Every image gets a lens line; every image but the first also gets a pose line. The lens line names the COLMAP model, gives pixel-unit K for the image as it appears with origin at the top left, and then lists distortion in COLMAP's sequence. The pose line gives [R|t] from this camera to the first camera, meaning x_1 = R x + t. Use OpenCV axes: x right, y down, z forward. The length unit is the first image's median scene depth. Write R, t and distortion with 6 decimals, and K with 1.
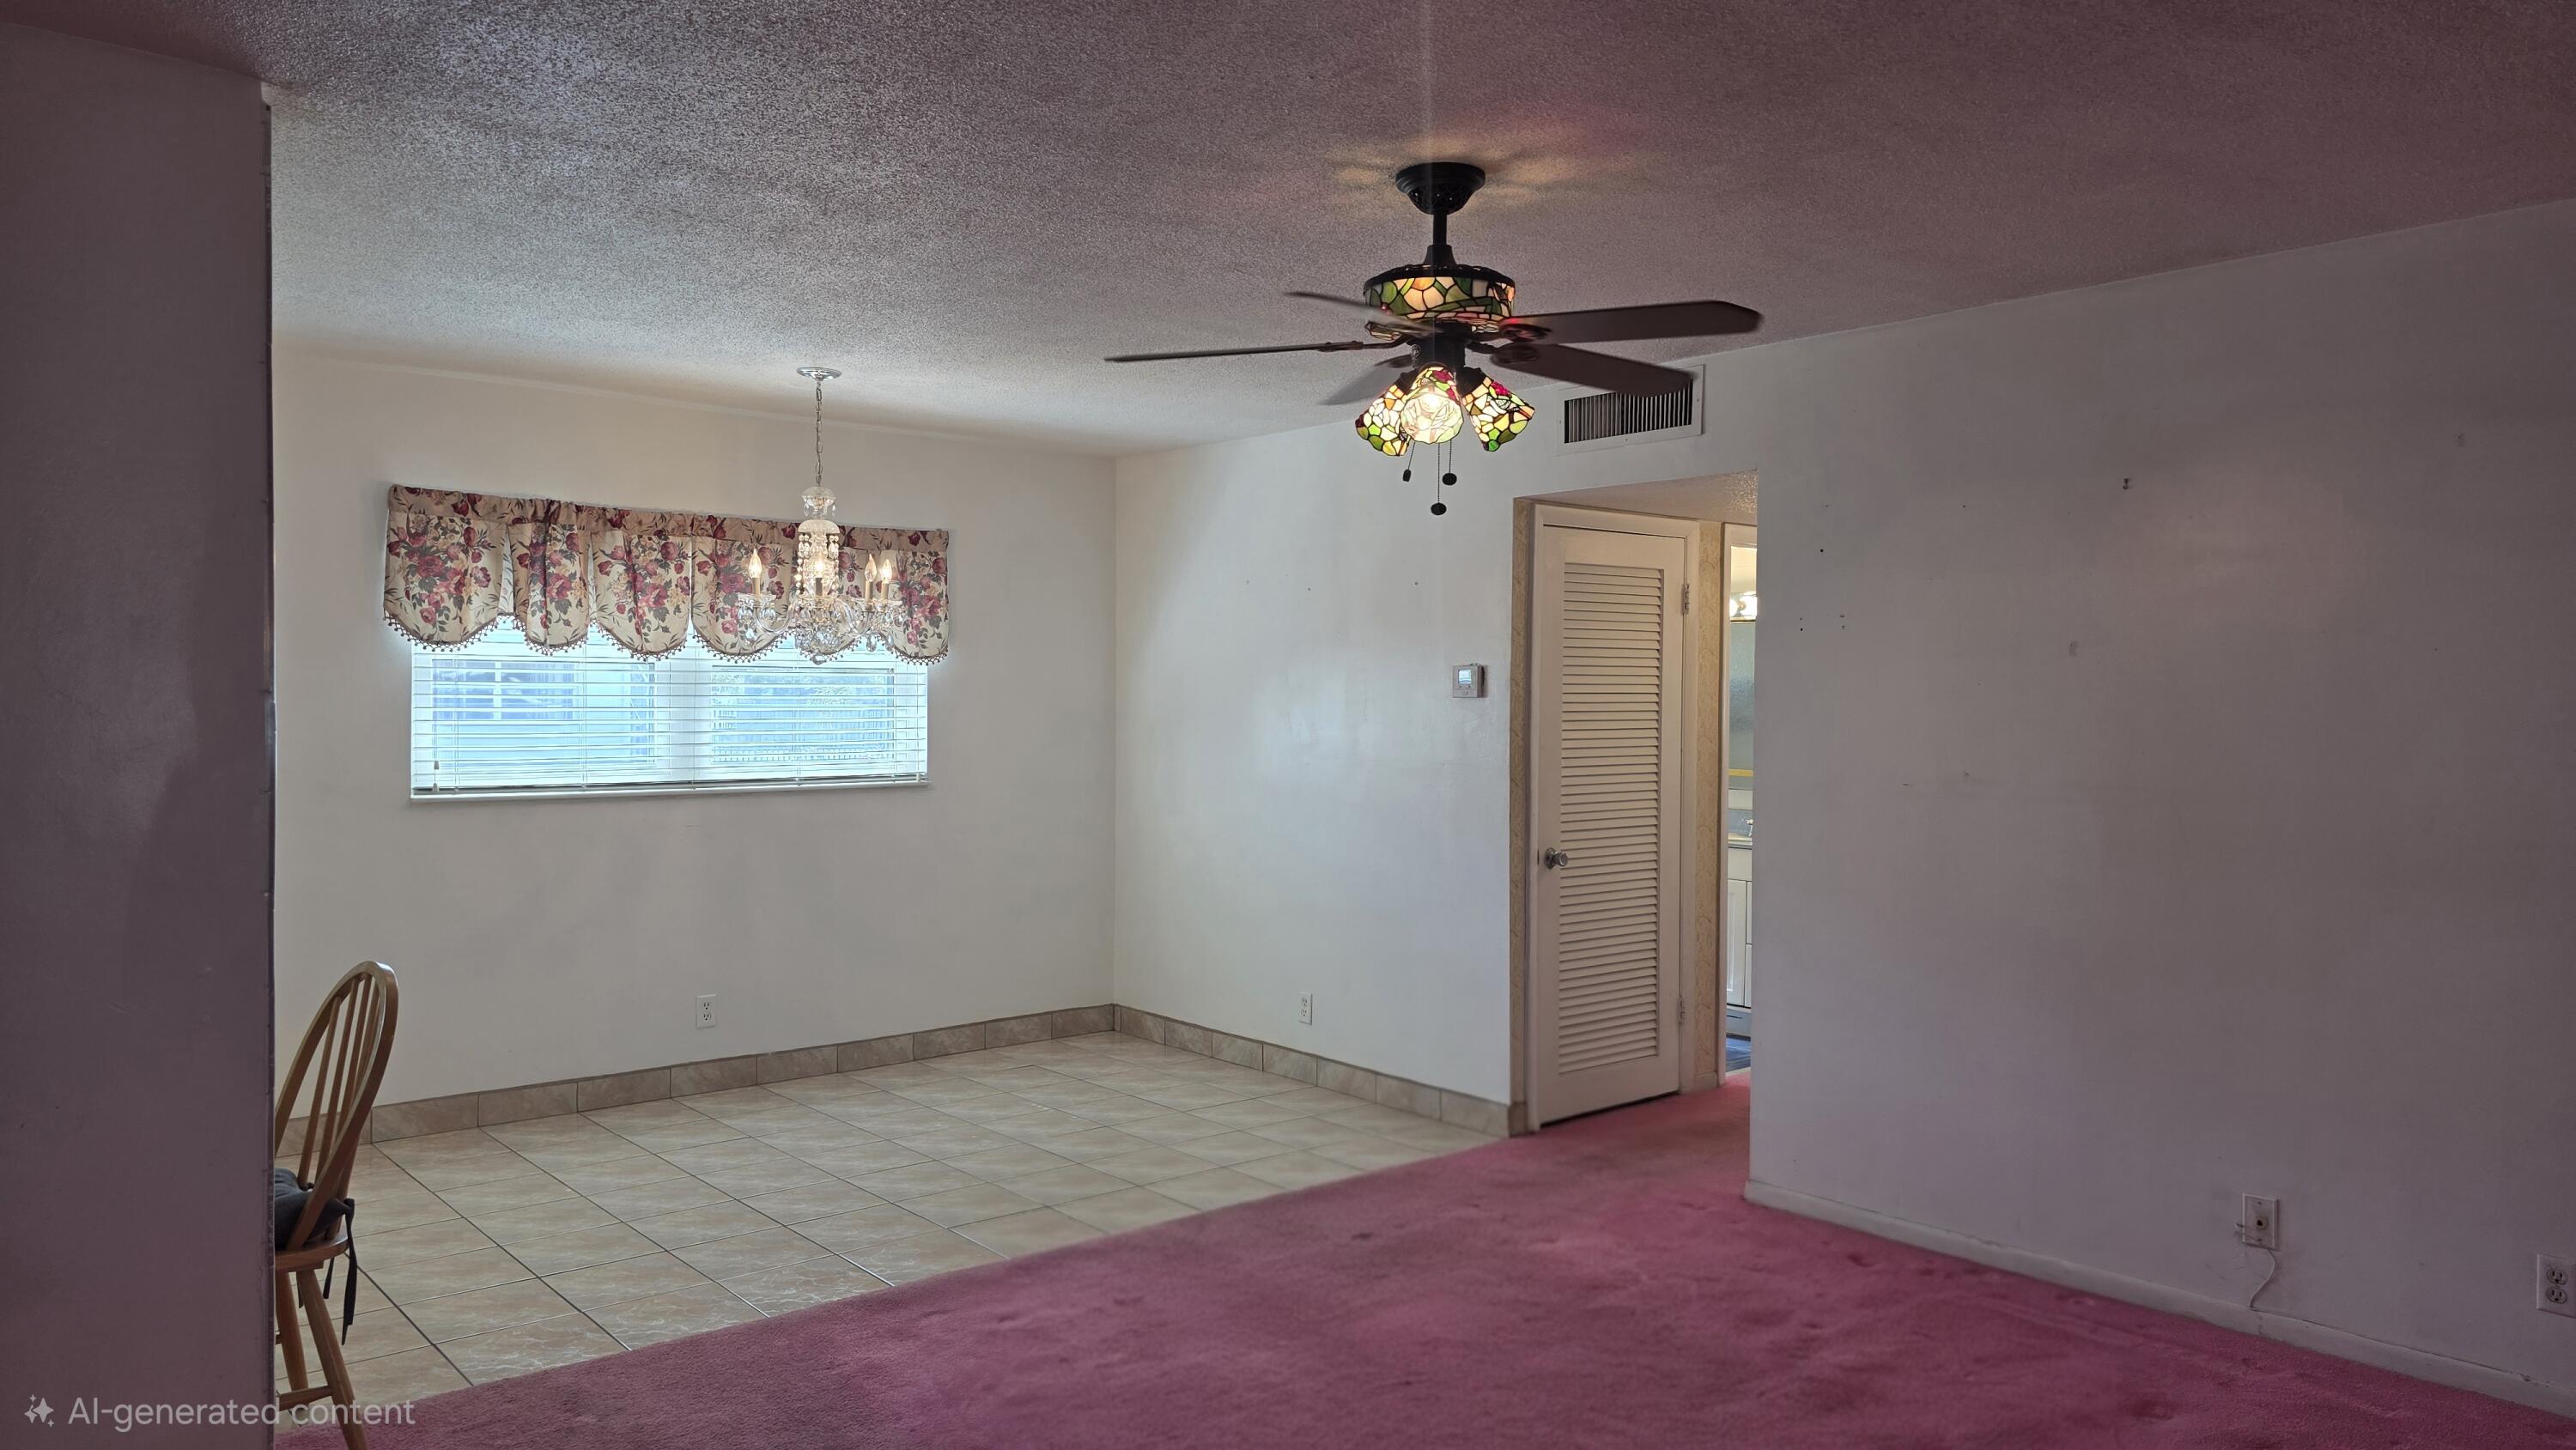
lens RADIAL K [[1706.3, 0, 1289.1], [0, 1706.3, 717.8], [0, 0, 1]] dist [0.031141, -0.028057]
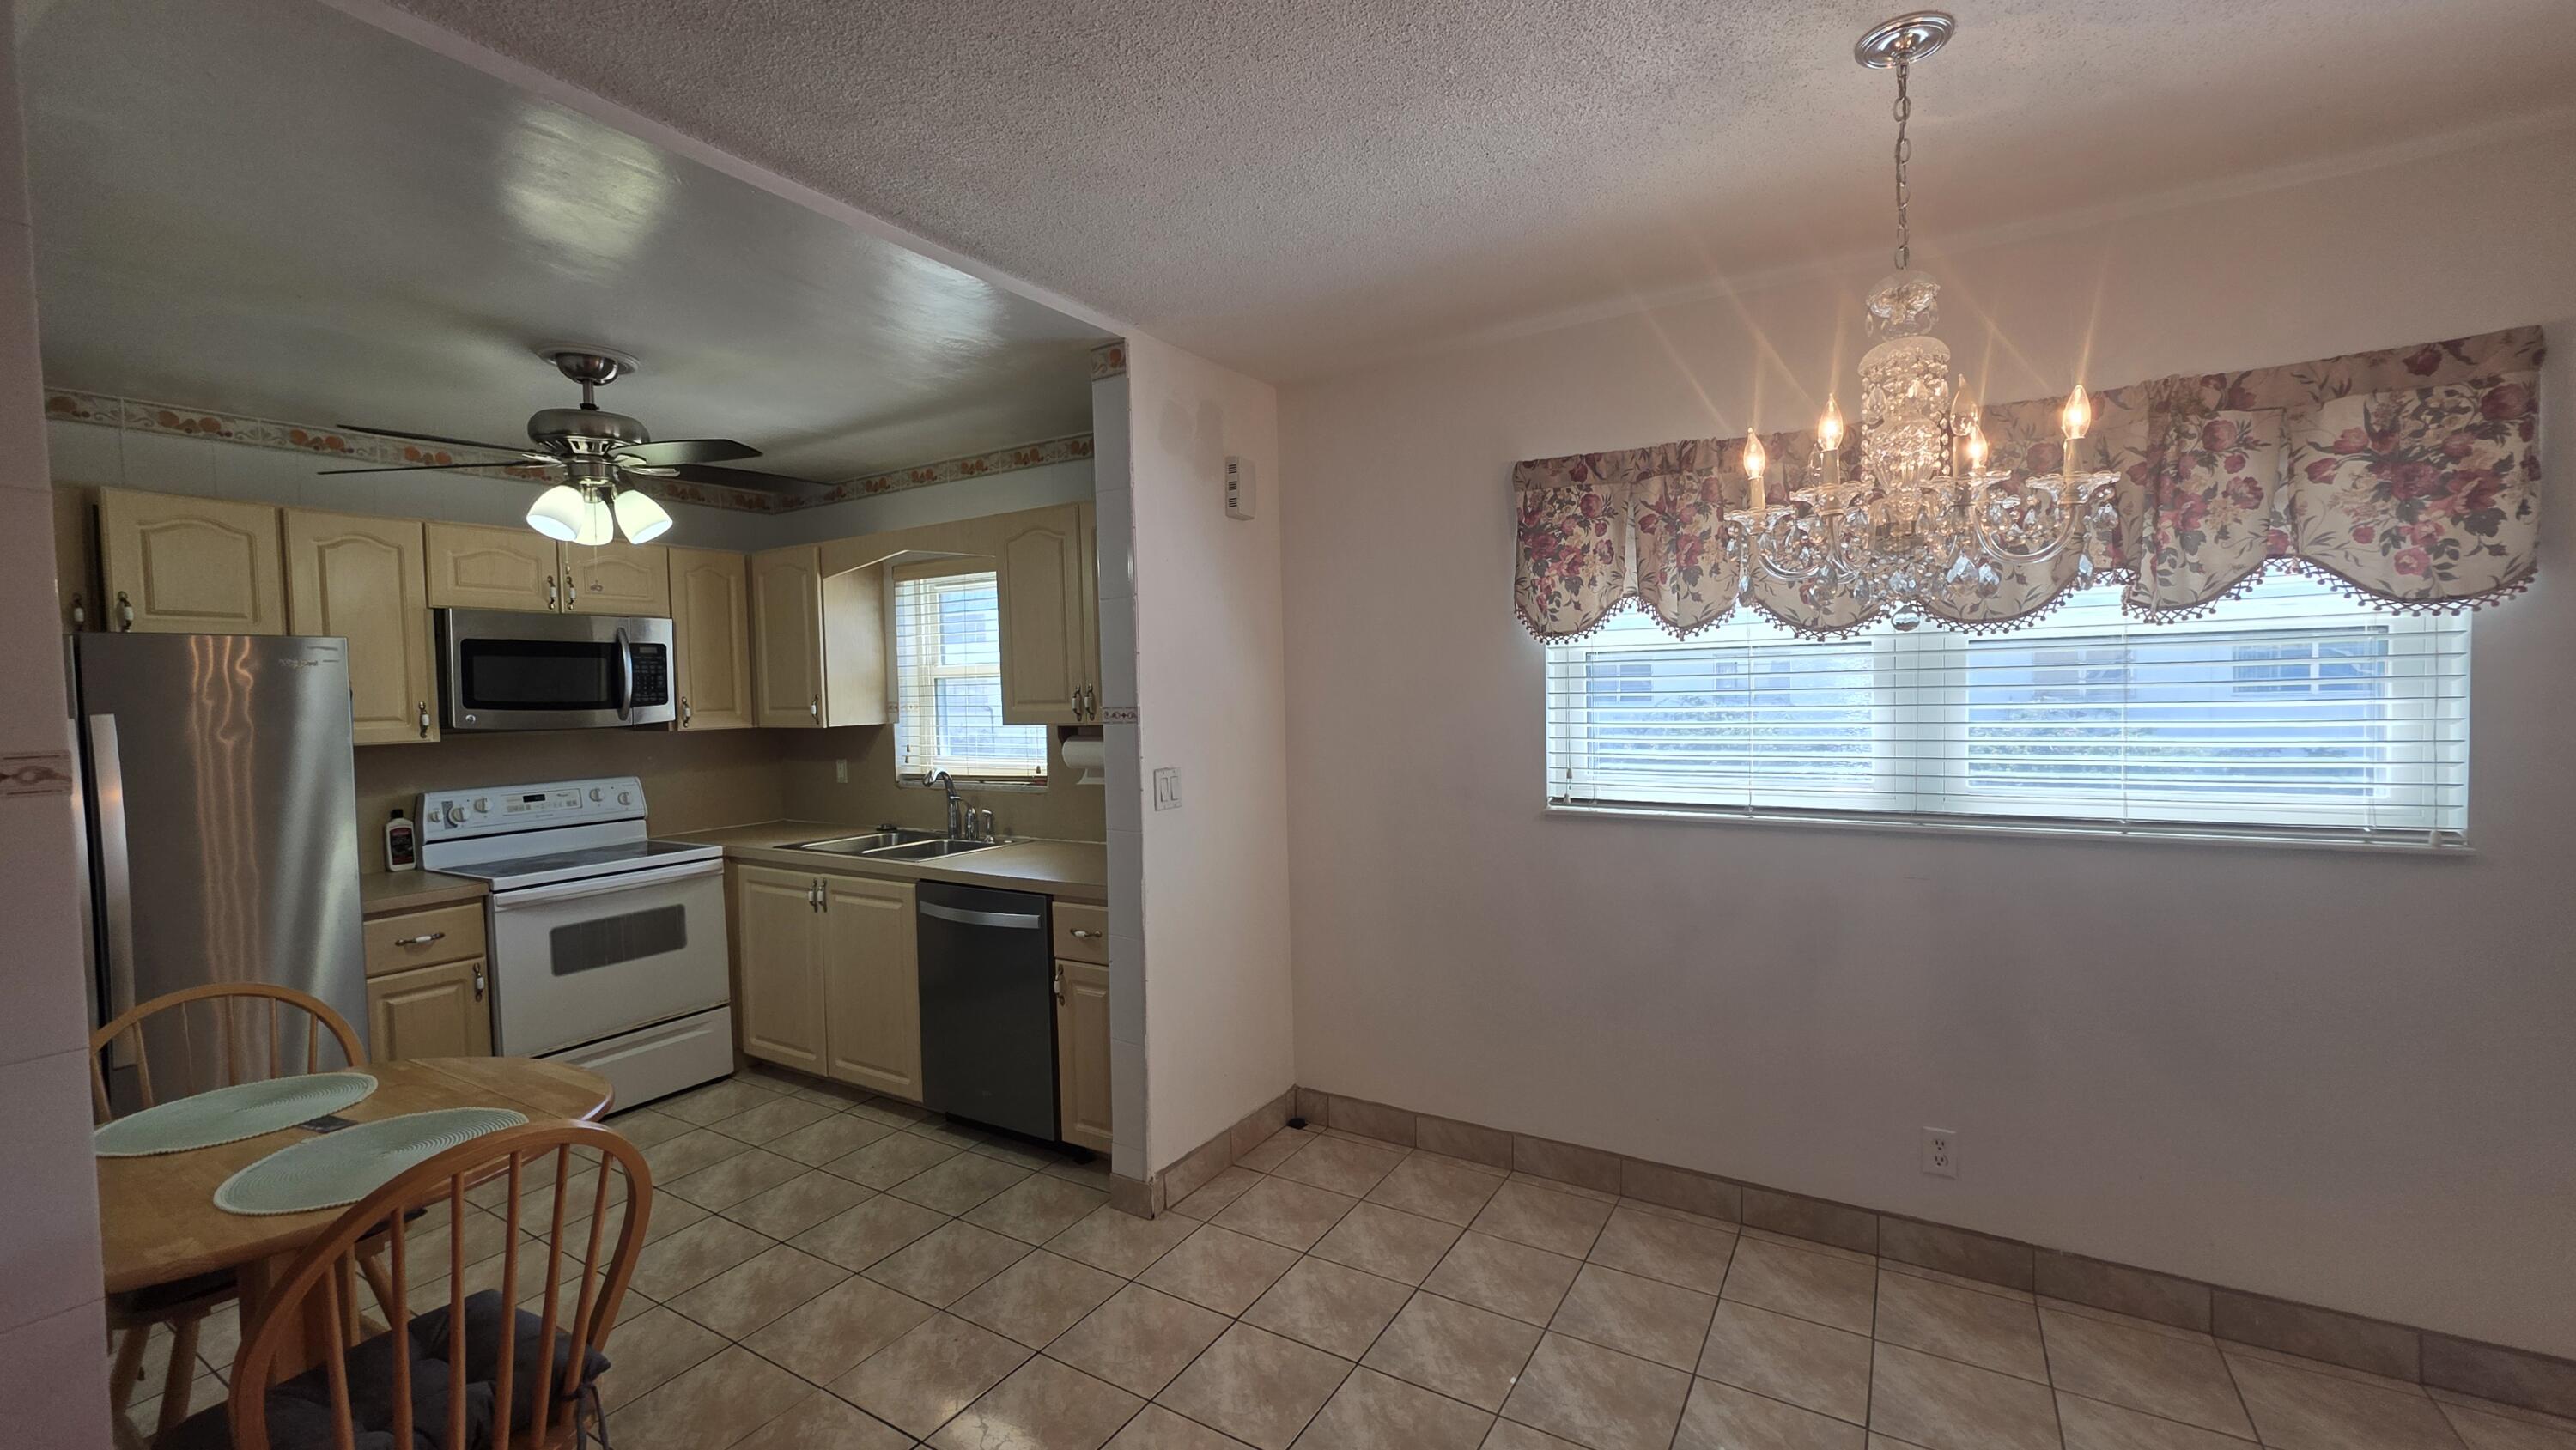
lens RADIAL K [[1035.8, 0, 1293.4], [0, 1035.8, 726.5], [0, 0, 1]] dist [0.004016, -0.000653]
pose [[0.309972, 0.021173, -0.950510, -0.035563], [0.012193, 0.999581, 0.026242, -0.011943], [0.950667, -0.019723, 0.309585, 0.683616]]
